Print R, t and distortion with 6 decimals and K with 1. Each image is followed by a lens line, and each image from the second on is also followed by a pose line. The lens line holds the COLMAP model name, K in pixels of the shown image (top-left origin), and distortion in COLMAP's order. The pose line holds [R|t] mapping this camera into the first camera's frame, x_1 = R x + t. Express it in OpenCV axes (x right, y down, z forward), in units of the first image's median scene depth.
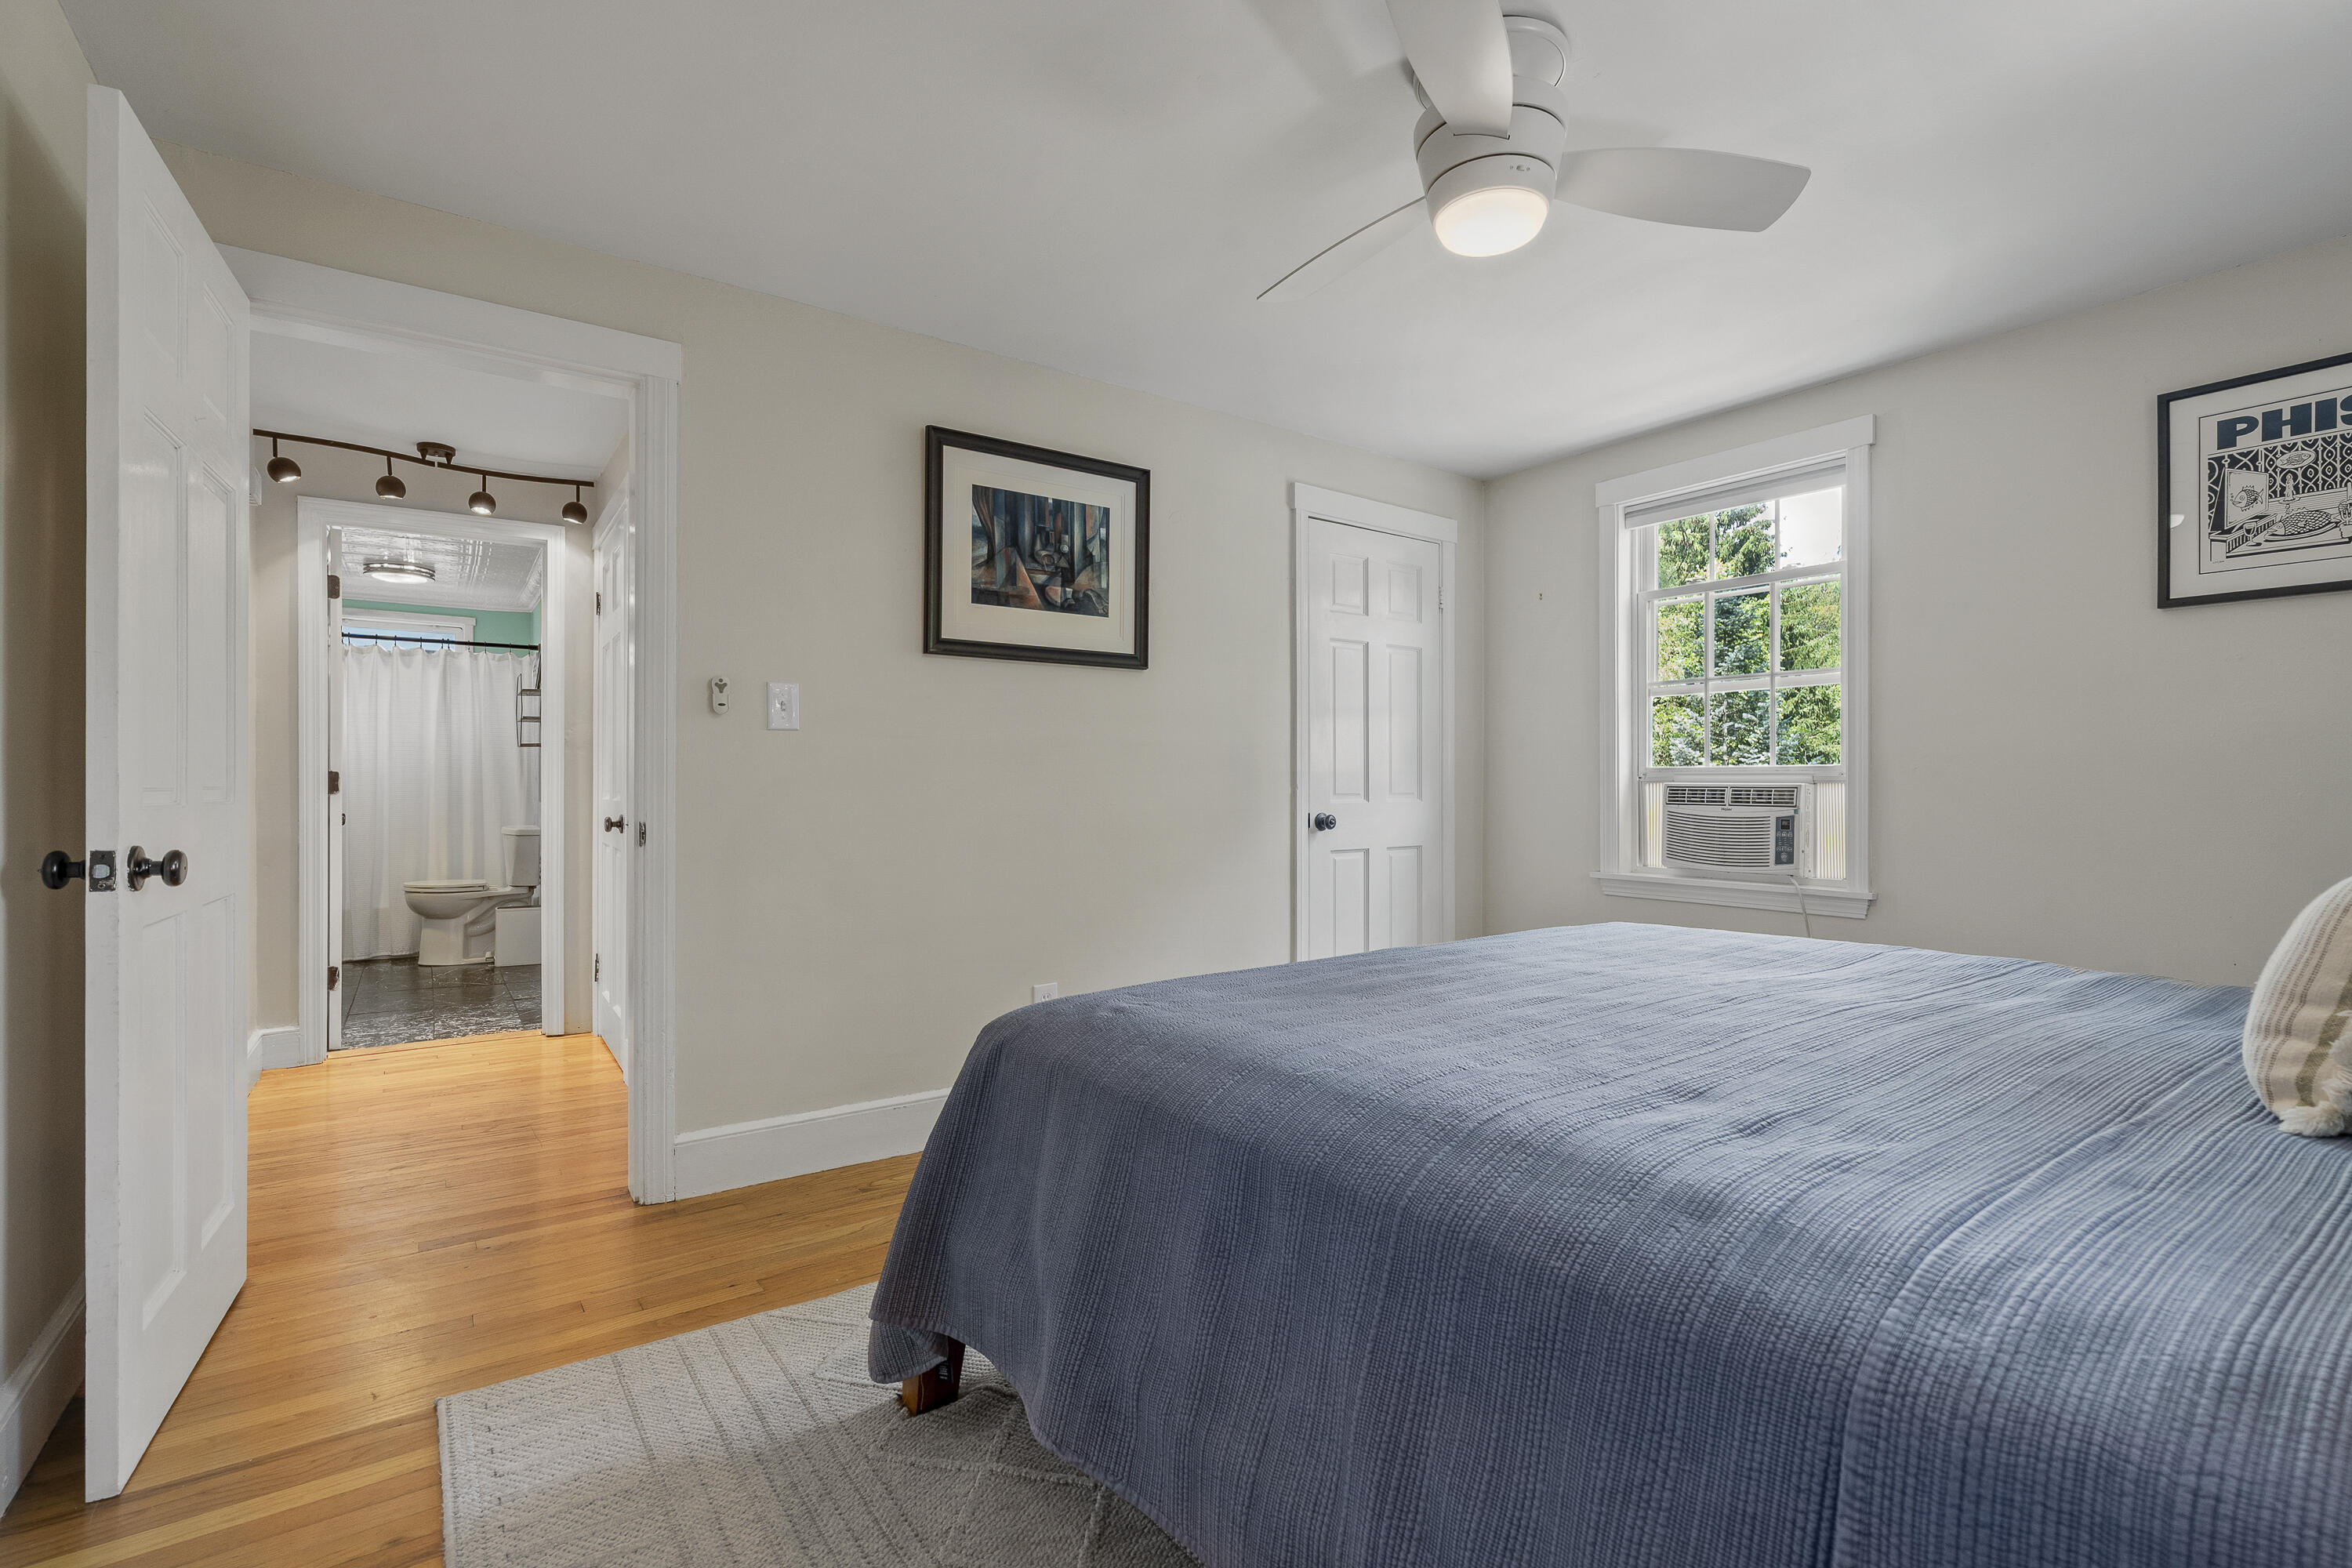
lens RADIAL K [[1073.2, 0, 1175.7], [0, 1073.2, 783.9], [0, 0, 1]] dist [-0.009884, 0.002285]
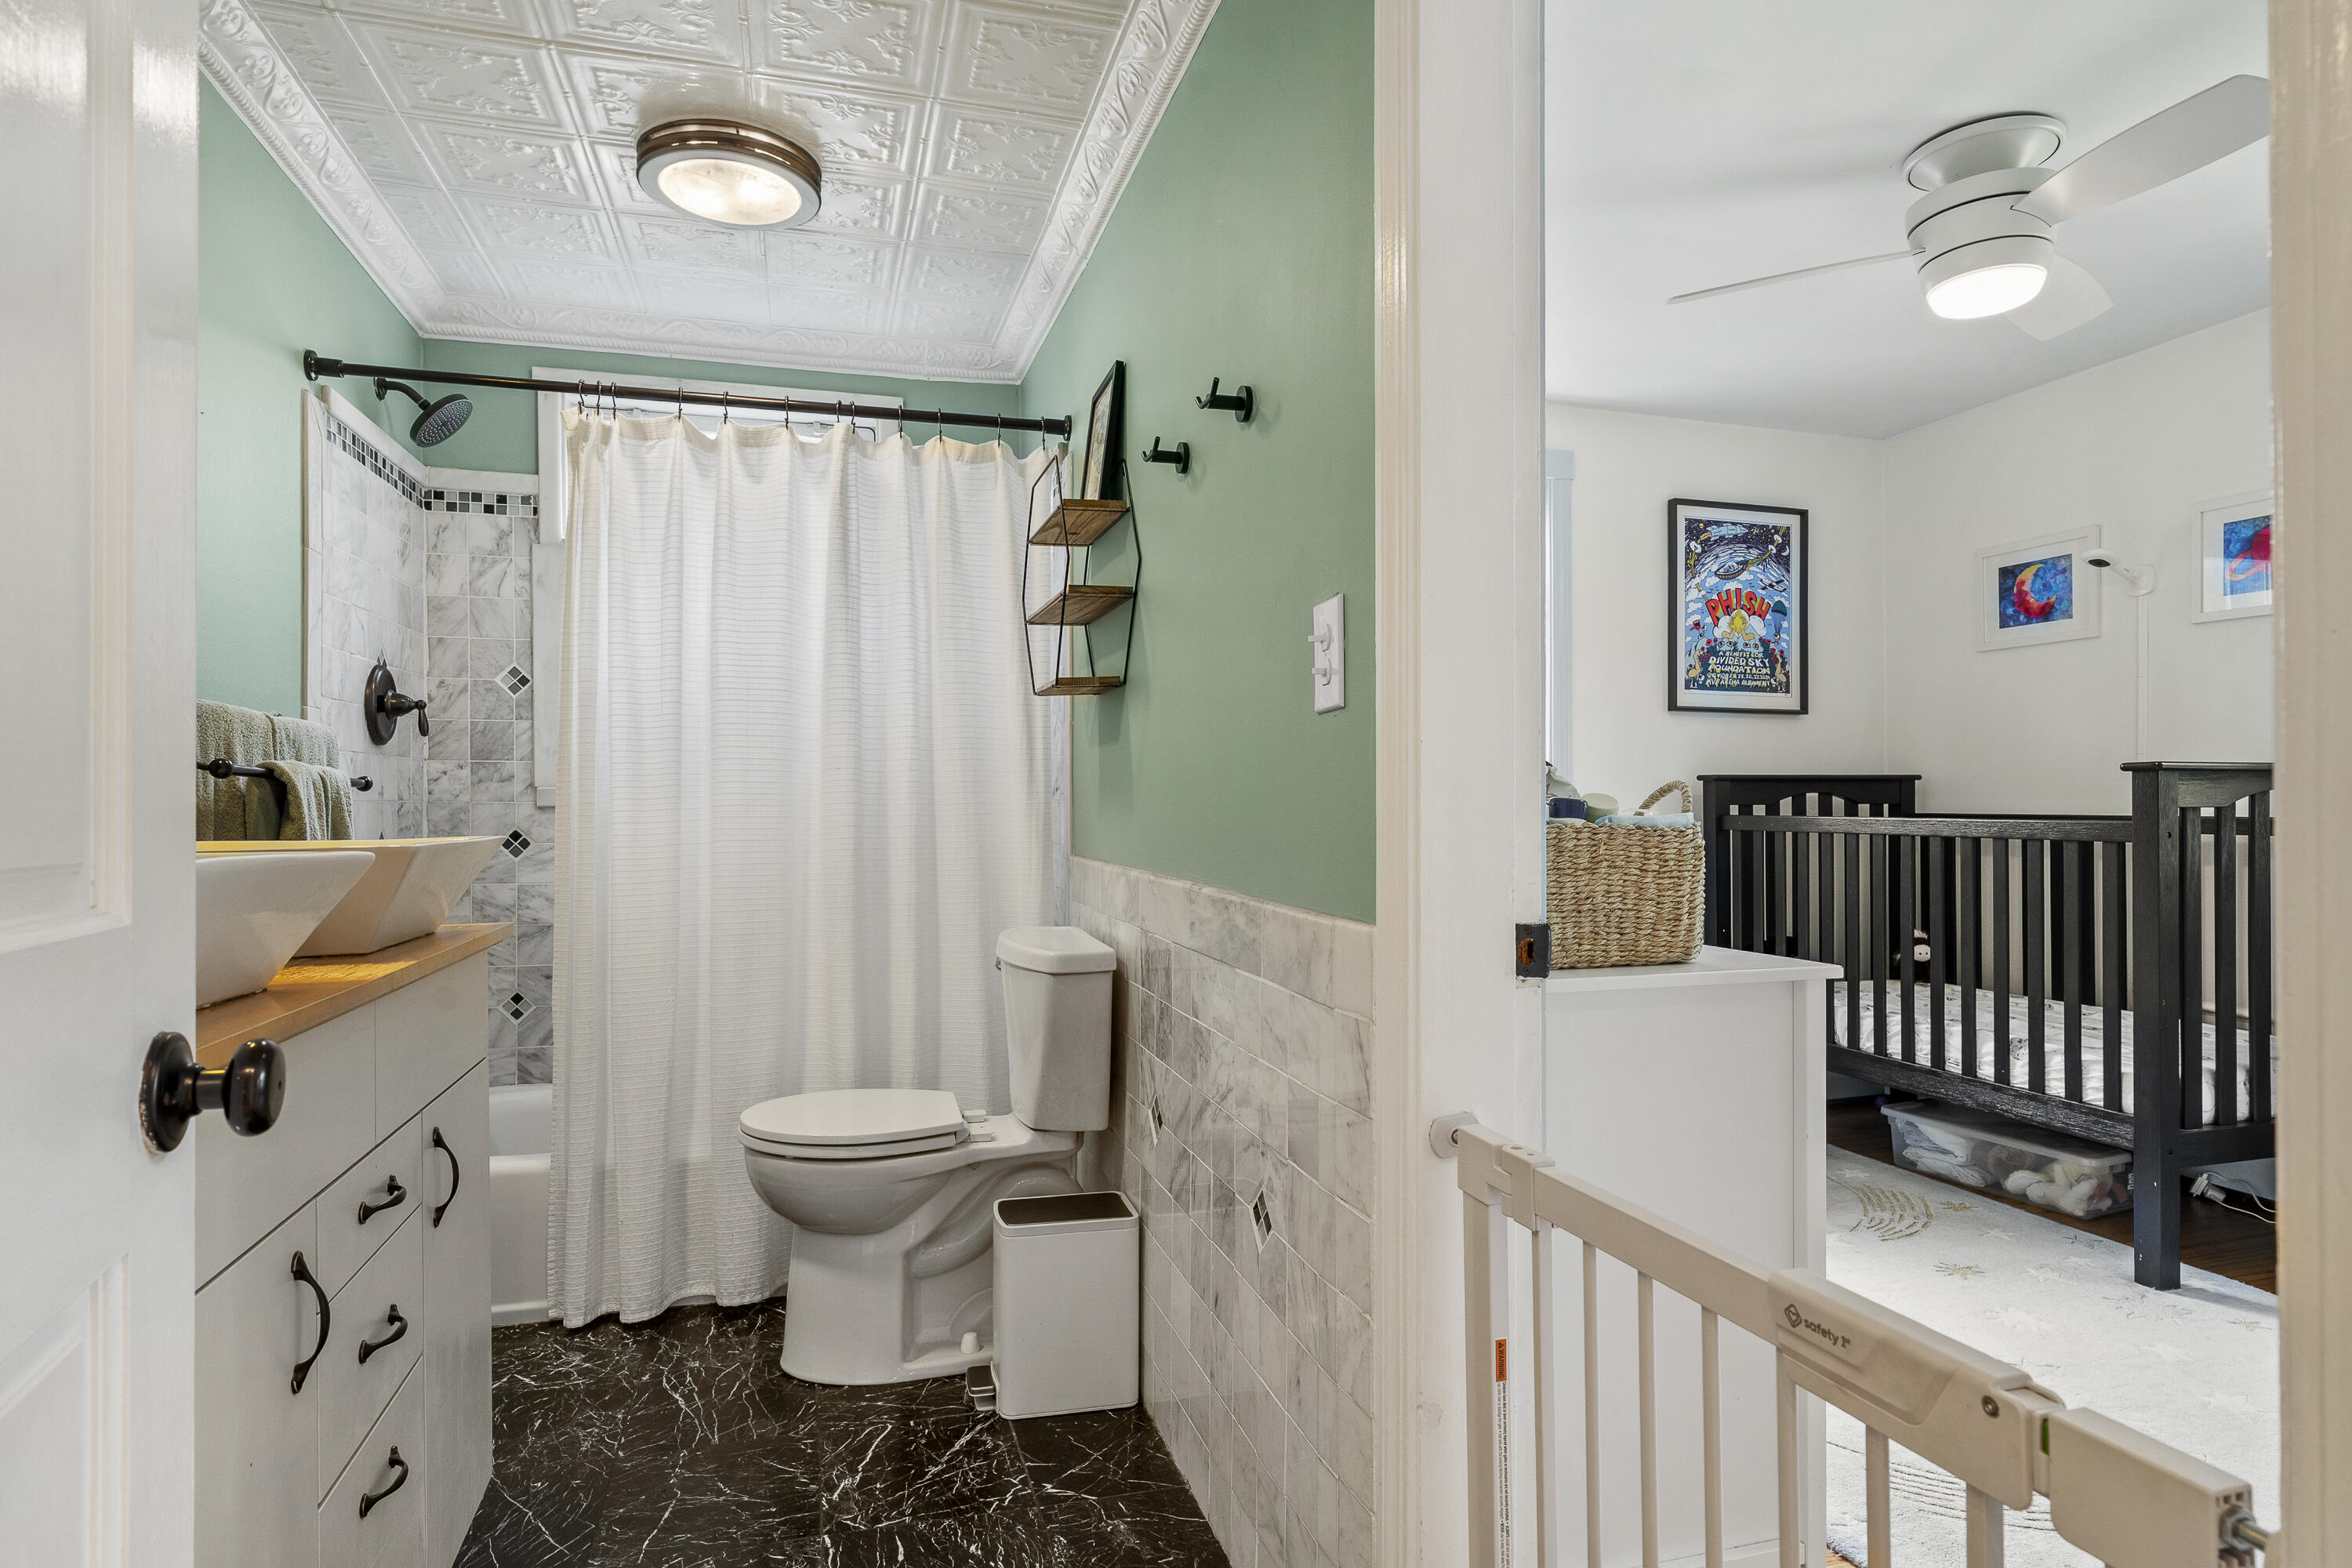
lens RADIAL K [[1256.6, 0, 1176.2], [0, 1256.6, 791.9], [0, 0, 1]] dist [-0.012002, 0.000734]
pose [[0.945803, -0.007415, -0.324656, -0.461105], [0.005546, 0.999962, -0.006681, -0.001346], [0.324693, 0.004518, 0.945809, 0.664917]]
